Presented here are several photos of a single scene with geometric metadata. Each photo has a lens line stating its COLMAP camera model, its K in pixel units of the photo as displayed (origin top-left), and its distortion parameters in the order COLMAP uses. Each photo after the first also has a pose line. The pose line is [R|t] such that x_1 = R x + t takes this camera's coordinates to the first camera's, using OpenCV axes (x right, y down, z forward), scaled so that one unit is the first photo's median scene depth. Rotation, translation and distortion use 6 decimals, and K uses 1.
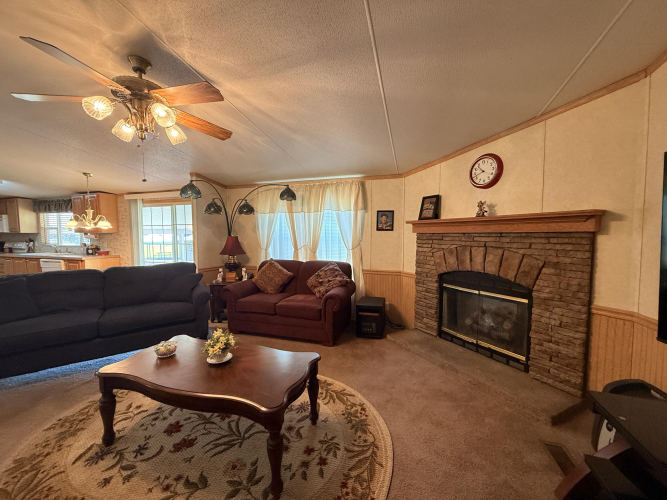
lens RADIAL K [[266.1, 0, 333.2], [0, 266.1, 251.0], [0, 0, 1]] dist [-0.000503, 0.000107]
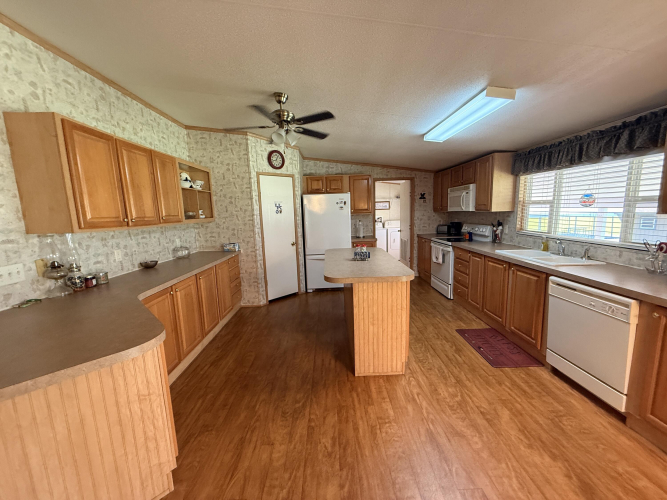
lens RADIAL K [[266.1, 0, 333.1], [0, 266.1, 250.6], [0, 0, 1]] dist [-0.000503, 0.000107]
pose [[0.319080, 0.133881, -0.938224, -1.608579], [-0.029059, 0.990888, 0.131514, -0.113315], [0.947282, -0.014700, 0.320063, 1.047076]]
